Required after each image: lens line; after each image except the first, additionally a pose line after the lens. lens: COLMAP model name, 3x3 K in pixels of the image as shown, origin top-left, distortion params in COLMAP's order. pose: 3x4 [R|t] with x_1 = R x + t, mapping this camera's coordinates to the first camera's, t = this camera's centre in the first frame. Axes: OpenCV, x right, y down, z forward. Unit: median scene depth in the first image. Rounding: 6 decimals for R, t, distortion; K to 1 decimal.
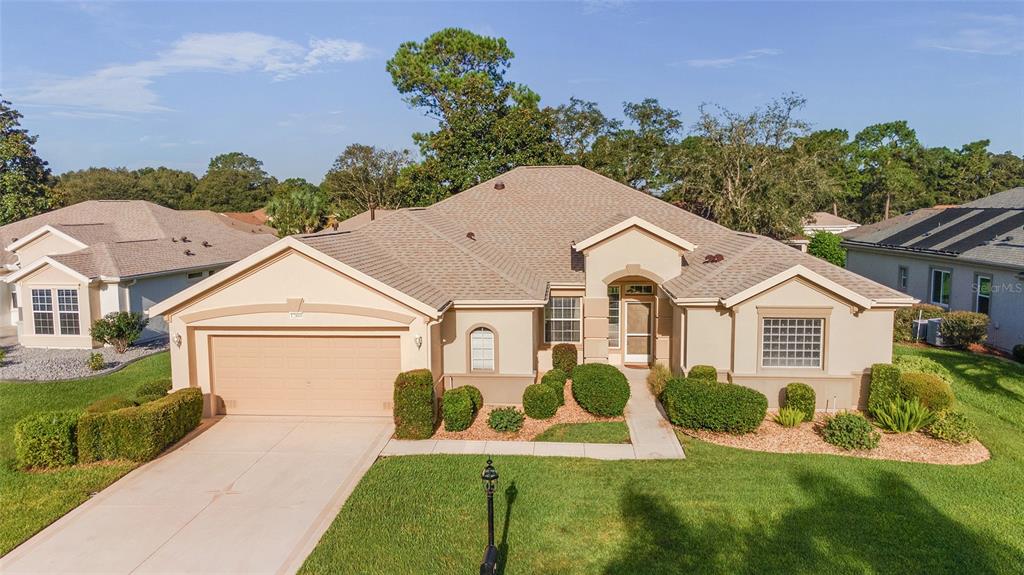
lens RADIAL K [[751.3, 0, 505.3], [0, 751.3, 282.1], [0, 0, 1]] dist [0.006111, 0.079495]
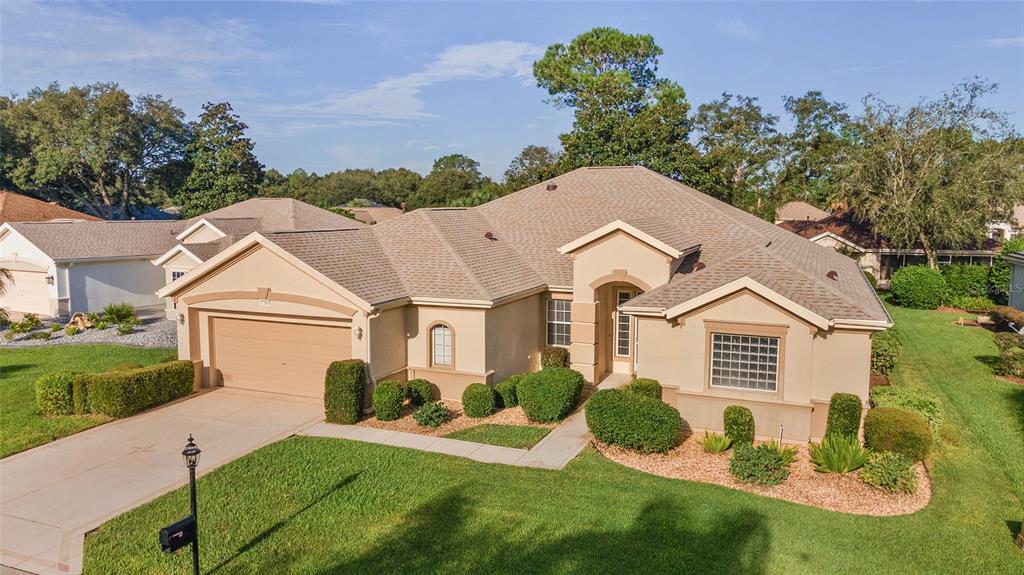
lens RADIAL K [[751.3, 0, 505.3], [0, 751.3, 282.1], [0, 0, 1]] dist [0.006111, 0.079495]
pose [[0.948647, 0.044042, -0.313254, 0.385153], [-0.043825, 0.999009, 0.007736, -0.009882], [0.313285, 0.006390, 0.949638, 0.047739]]
